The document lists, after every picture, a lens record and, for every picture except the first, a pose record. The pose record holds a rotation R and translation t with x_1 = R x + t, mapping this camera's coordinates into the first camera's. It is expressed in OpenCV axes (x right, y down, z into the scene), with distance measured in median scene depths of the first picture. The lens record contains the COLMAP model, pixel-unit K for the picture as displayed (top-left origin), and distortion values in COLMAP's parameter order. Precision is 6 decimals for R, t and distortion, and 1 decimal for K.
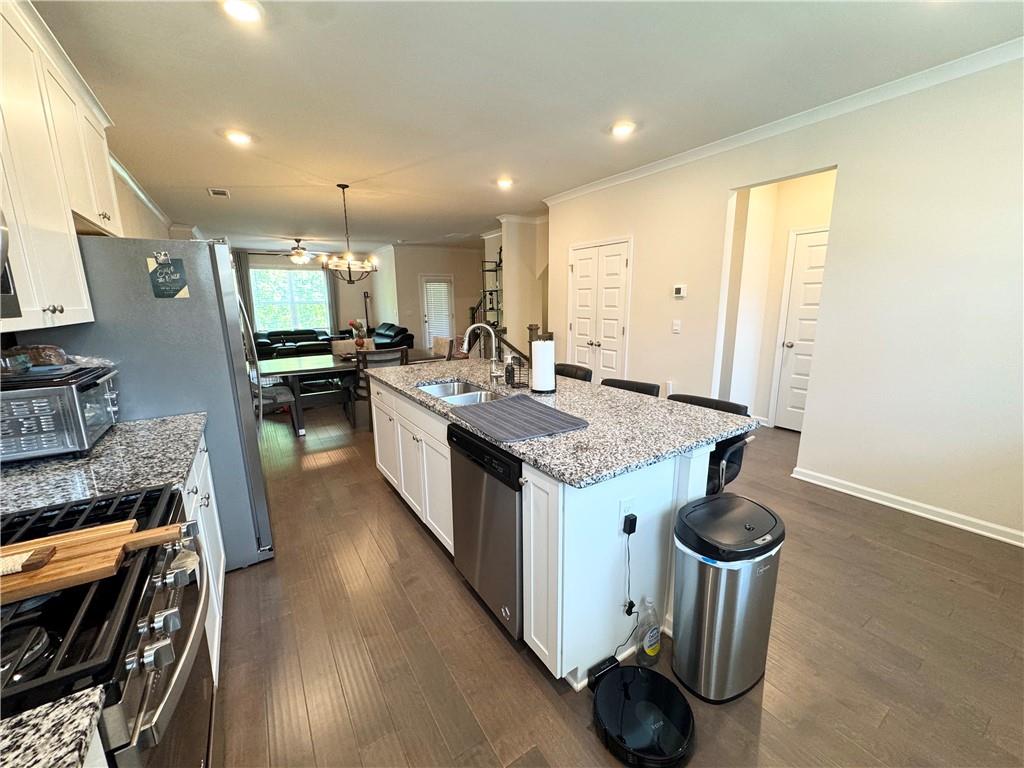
lens RADIAL K [[409.1, 0, 510.5], [0, 409.1, 382.0], [0, 0, 1]] dist [-0.001469, -0.000260]
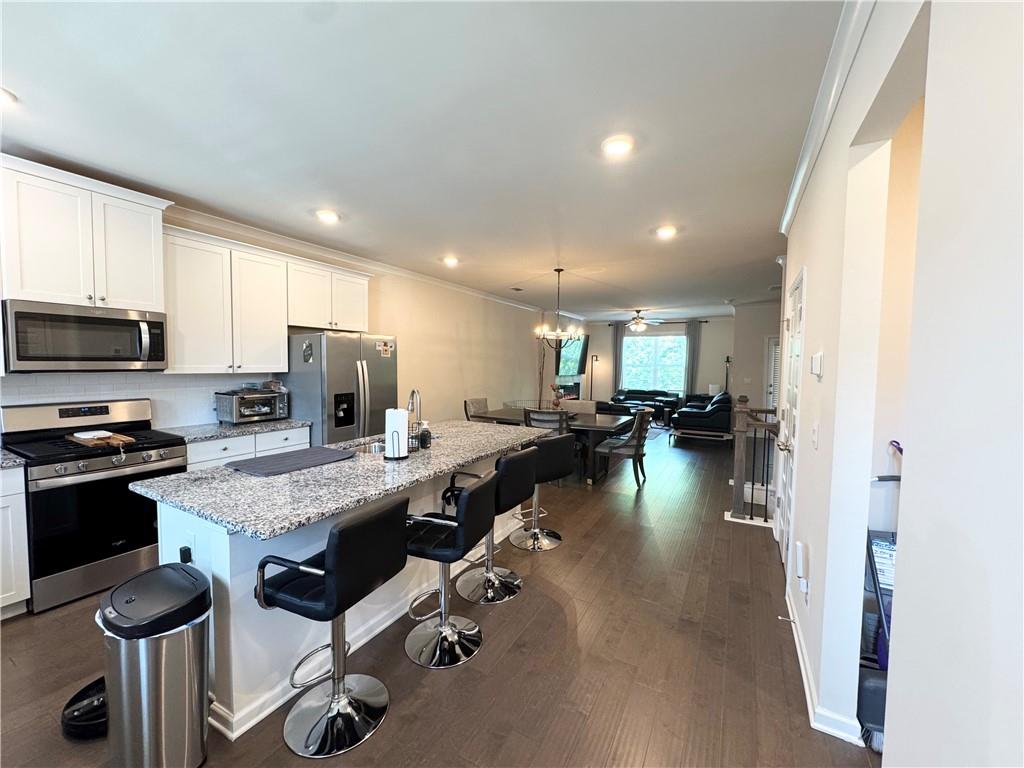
lens RADIAL K [[409.1, 0, 511.8], [0, 409.1, 383.4], [0, 0, 1]] dist [-0.001469, -0.000260]
pose [[0.471785, 0.064739, -0.879334, 0.315944], [-0.191194, 0.981083, -0.030351, -0.052720], [0.860734, 0.182442, 0.475238, 0.207324]]
